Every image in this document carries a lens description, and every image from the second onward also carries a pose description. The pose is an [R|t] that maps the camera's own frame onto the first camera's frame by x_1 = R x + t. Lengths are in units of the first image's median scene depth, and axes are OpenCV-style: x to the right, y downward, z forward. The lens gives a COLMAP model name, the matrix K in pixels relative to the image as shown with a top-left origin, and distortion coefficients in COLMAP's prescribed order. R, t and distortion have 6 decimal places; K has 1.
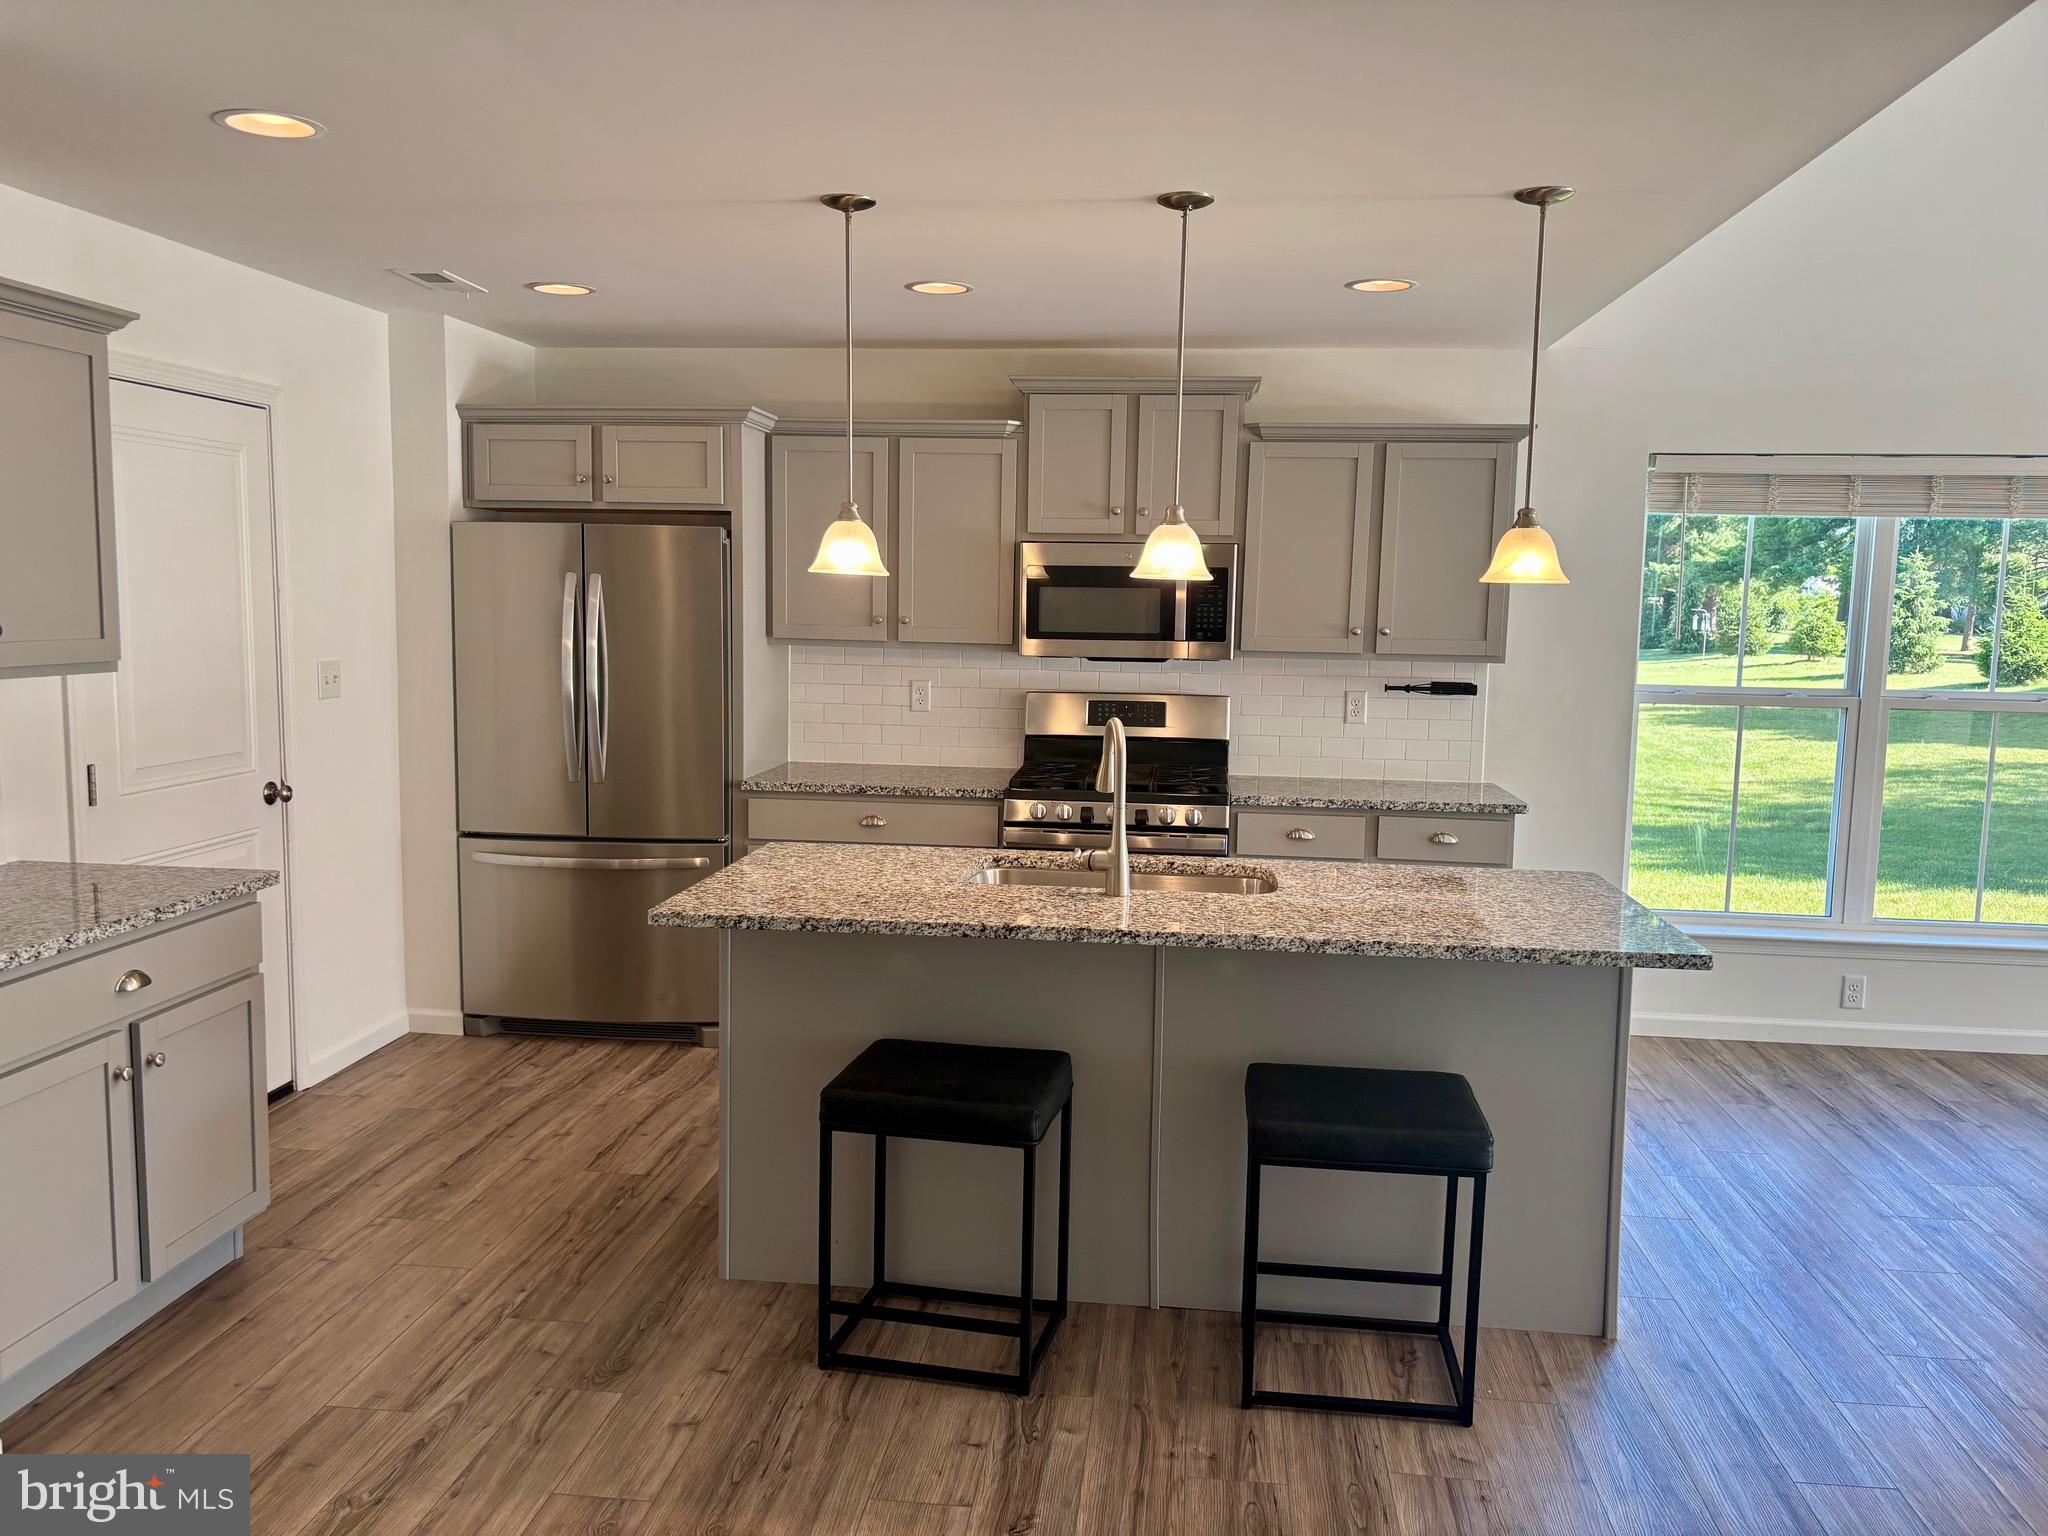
lens RADIAL K [[1537.3, 0, 1006.1], [0, 1537.3, 762.5], [0, 0, 1]] dist [0.058016, -0.056917]
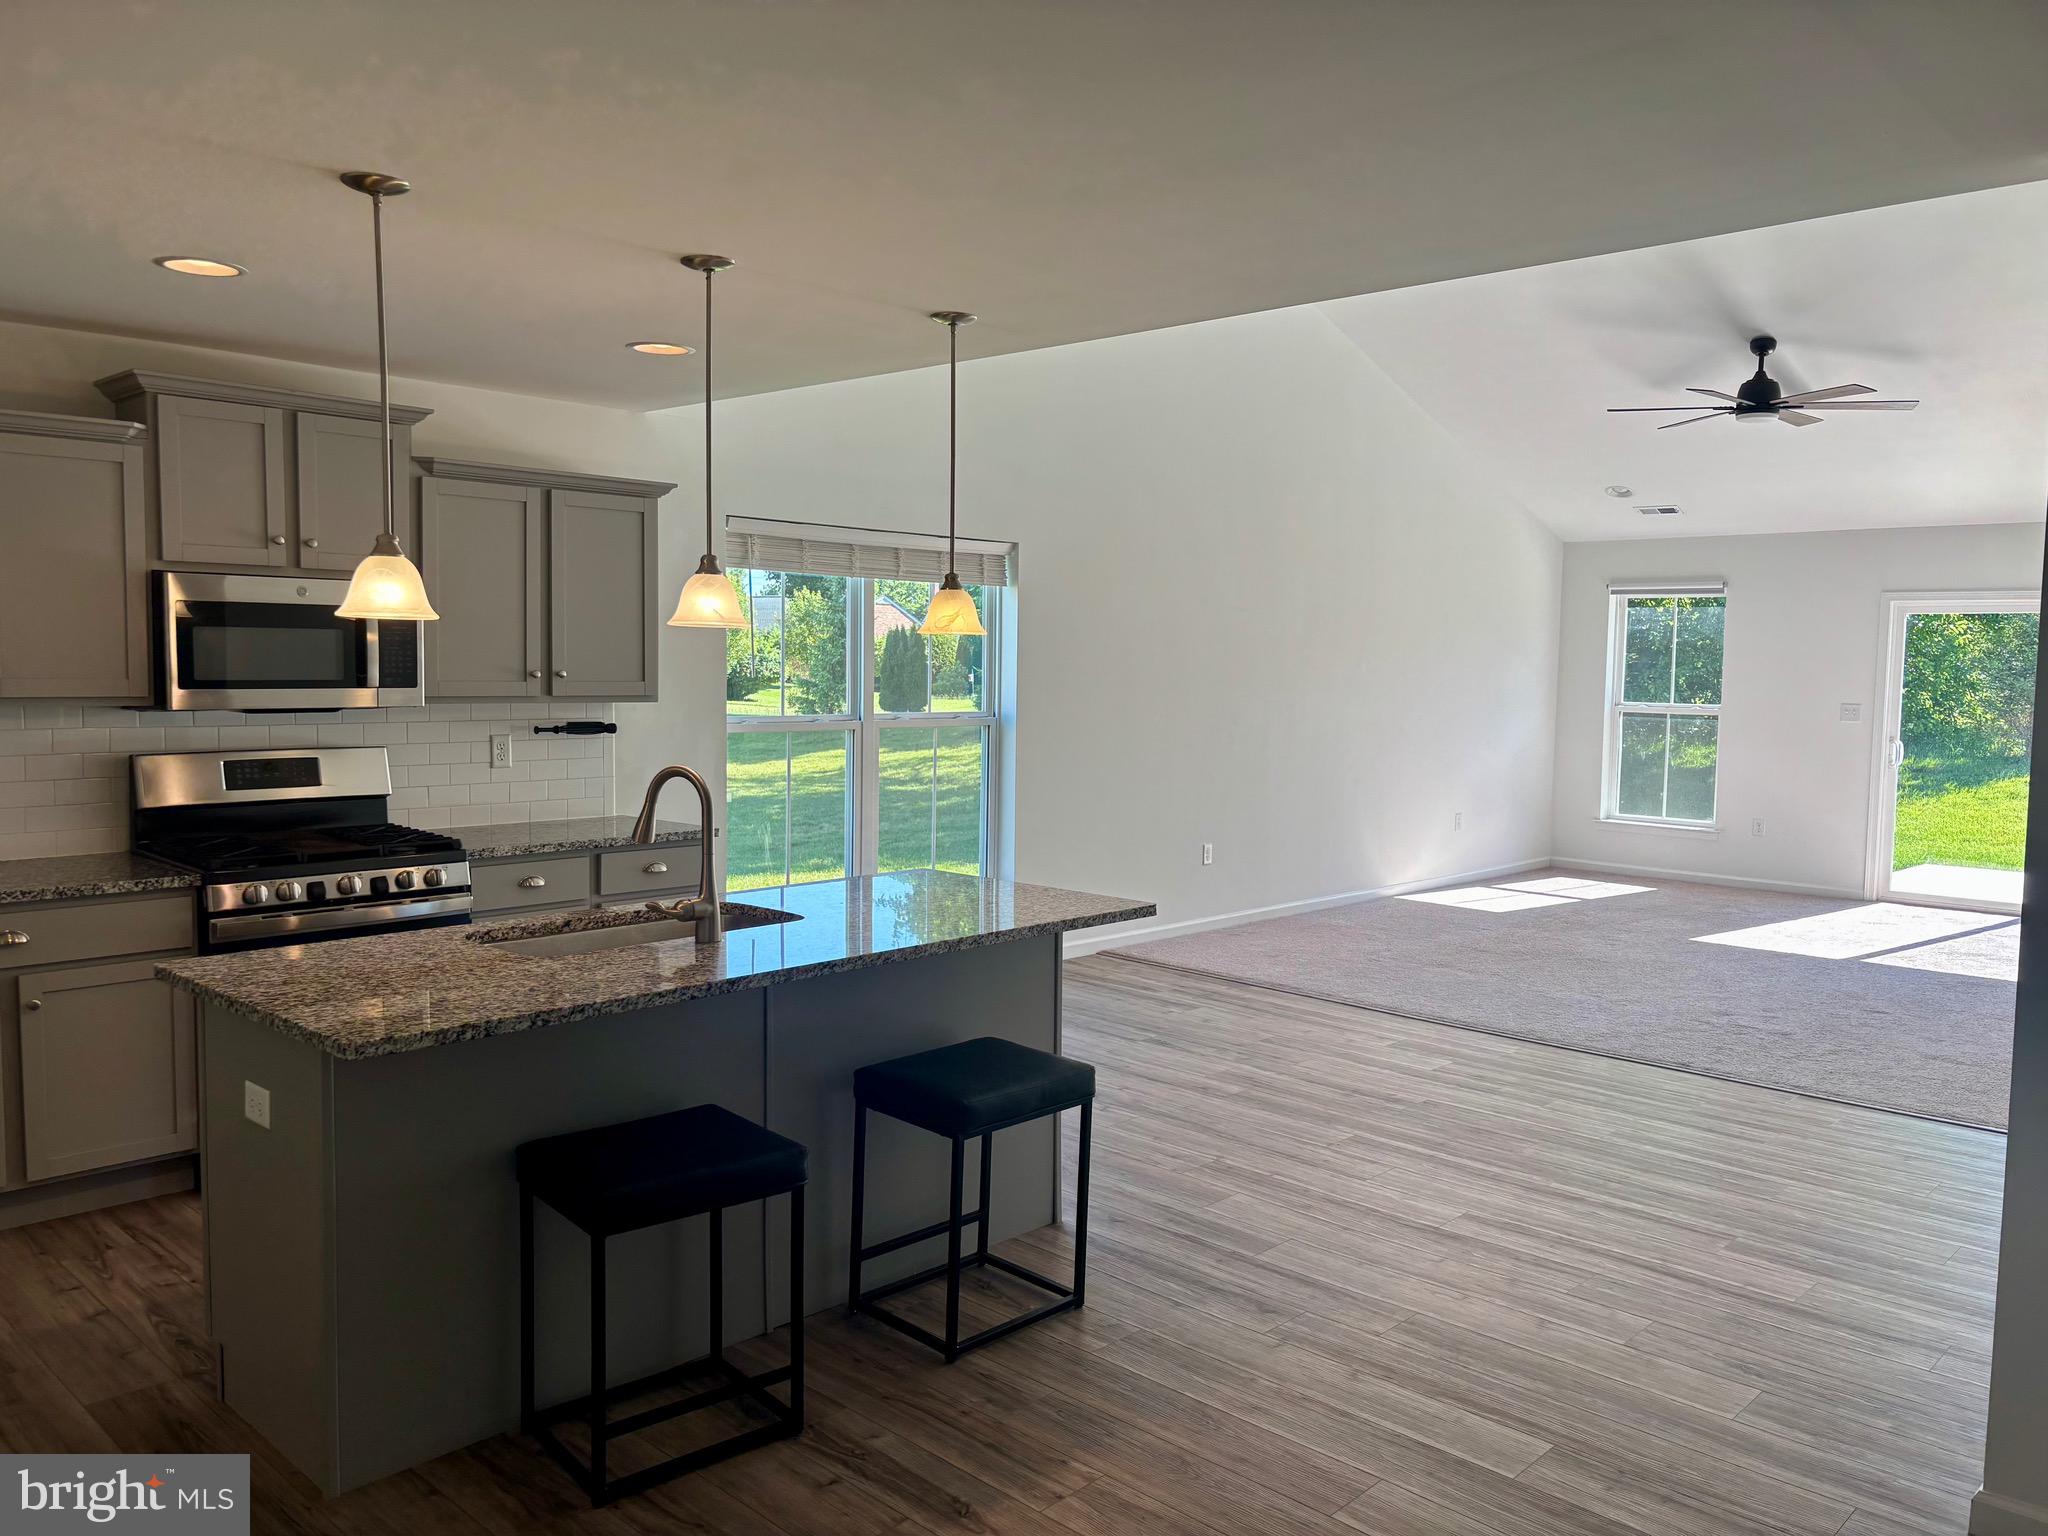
lens RADIAL K [[1568.7, 0, 1024.0], [0, 1568.7, 768.0], [0, 0, 1]] dist [0.015836, 0.003472]
pose [[0.599521, -0.066220, 0.797615, -0.405589], [0.081843, 0.996420, 0.021209, -0.020701], [-0.796164, 0.052565, 0.602794, 0.140905]]
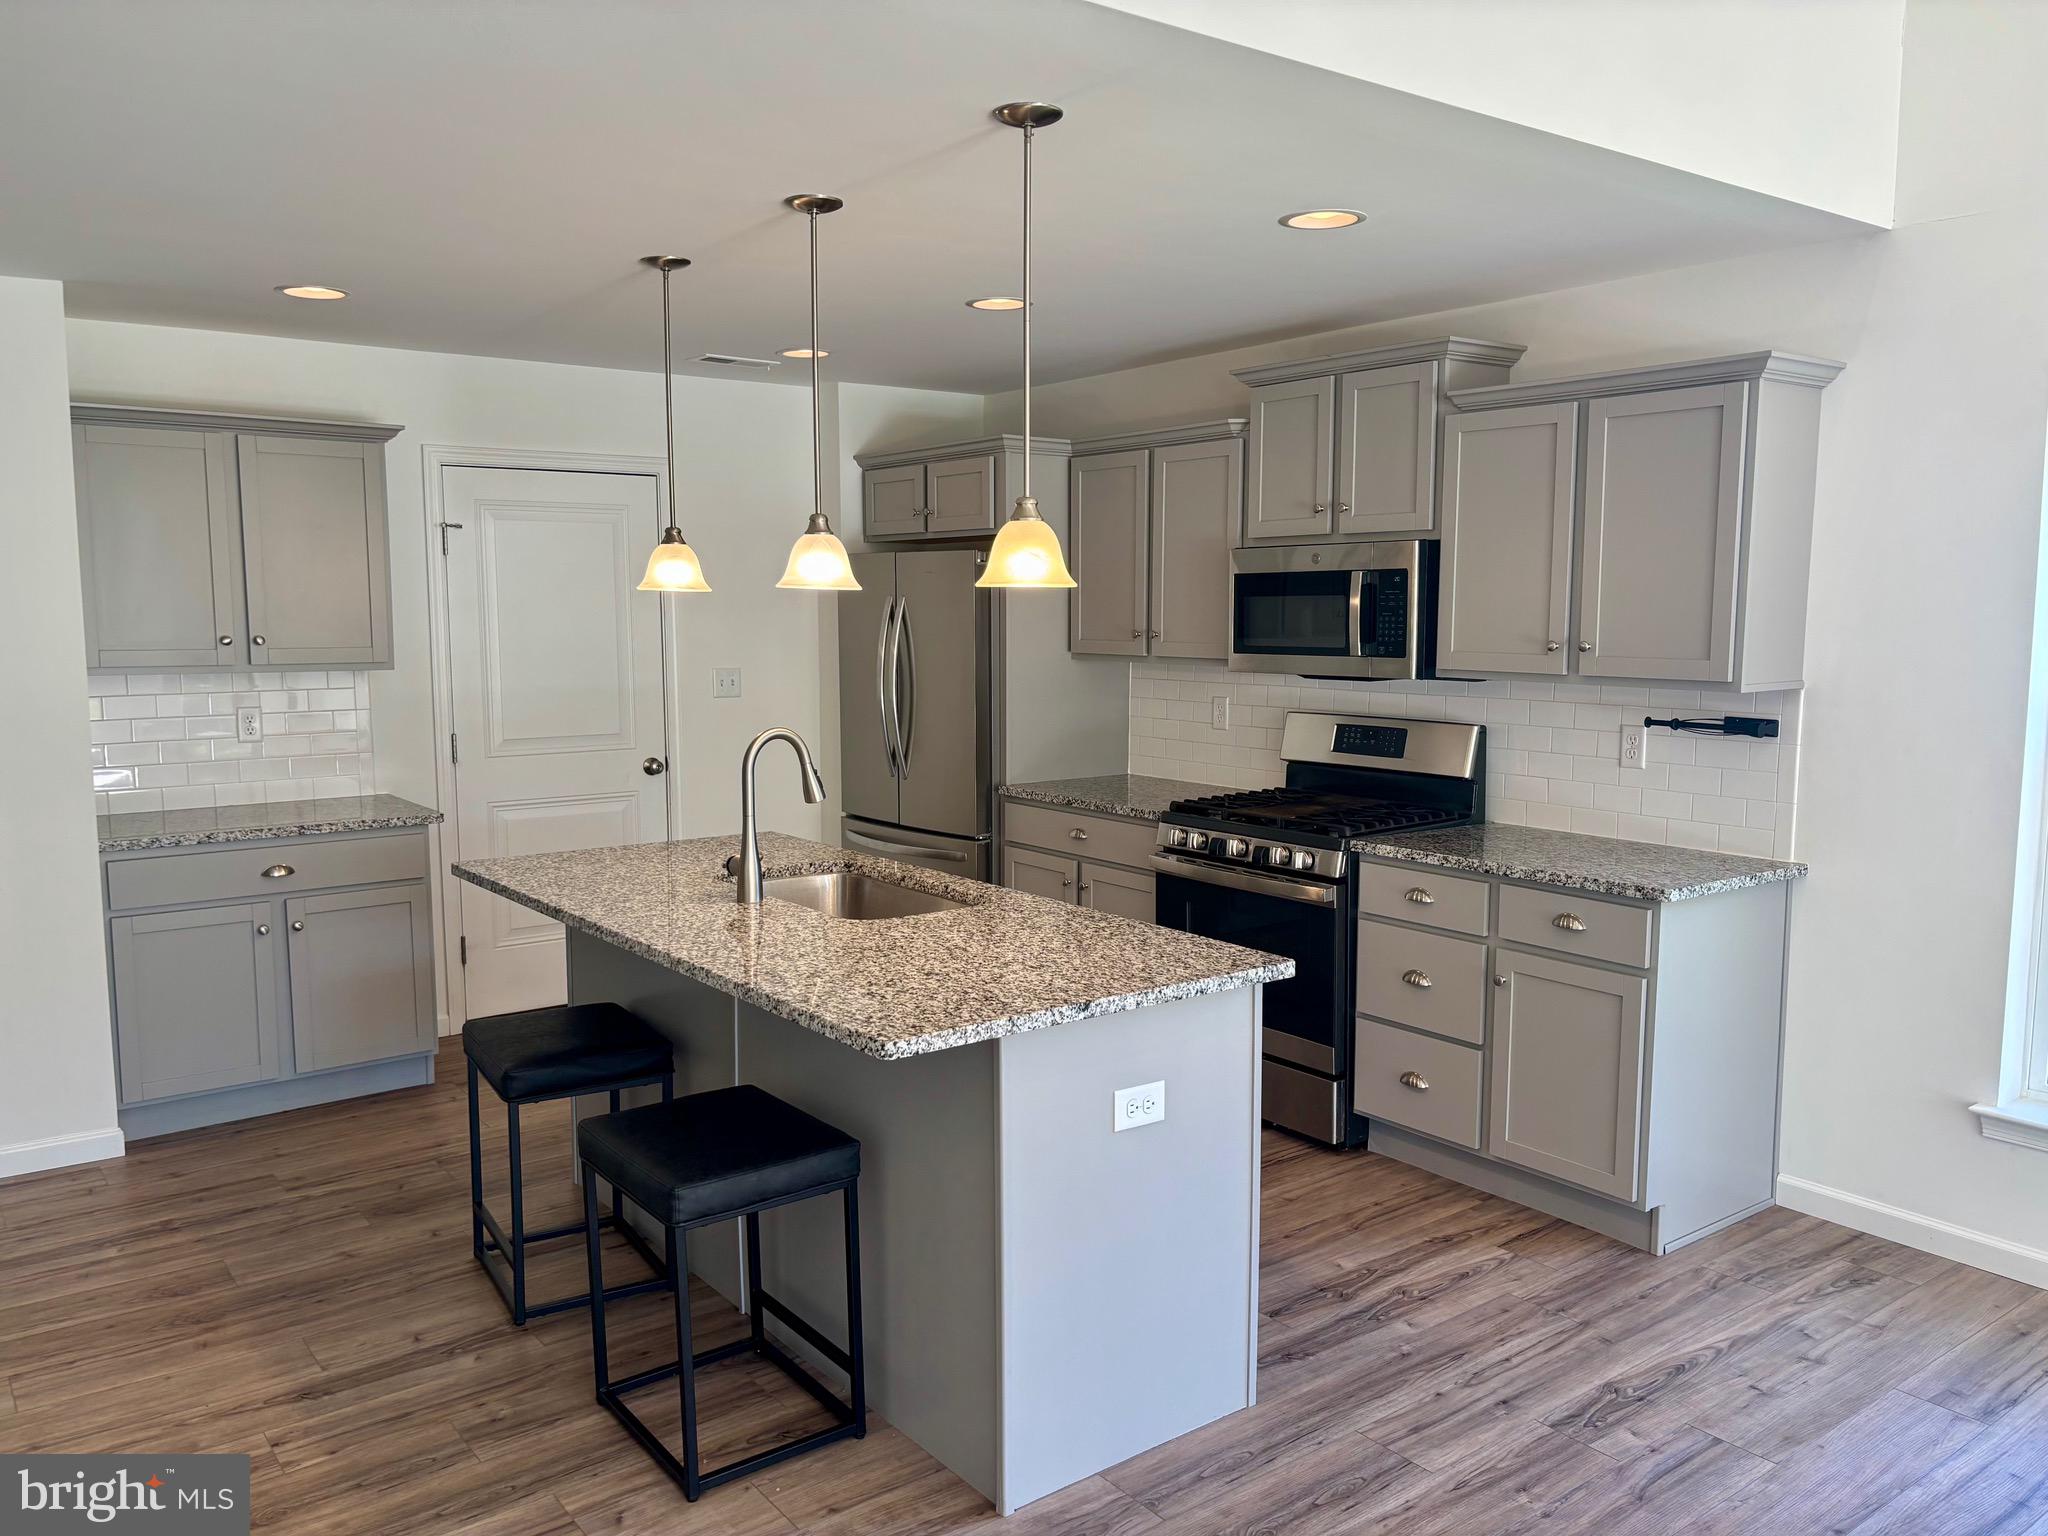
lens RADIAL K [[1537.3, 0, 1006.1], [0, 1537.3, 762.5], [0, 0, 1]] dist [0.058016, -0.056917]
pose [[0.694523, 0.056929, -0.717215, 0.606941], [-0.065752, 0.997715, 0.015522, -0.021176], [0.716460, 0.036378, 0.696679, 0.268703]]
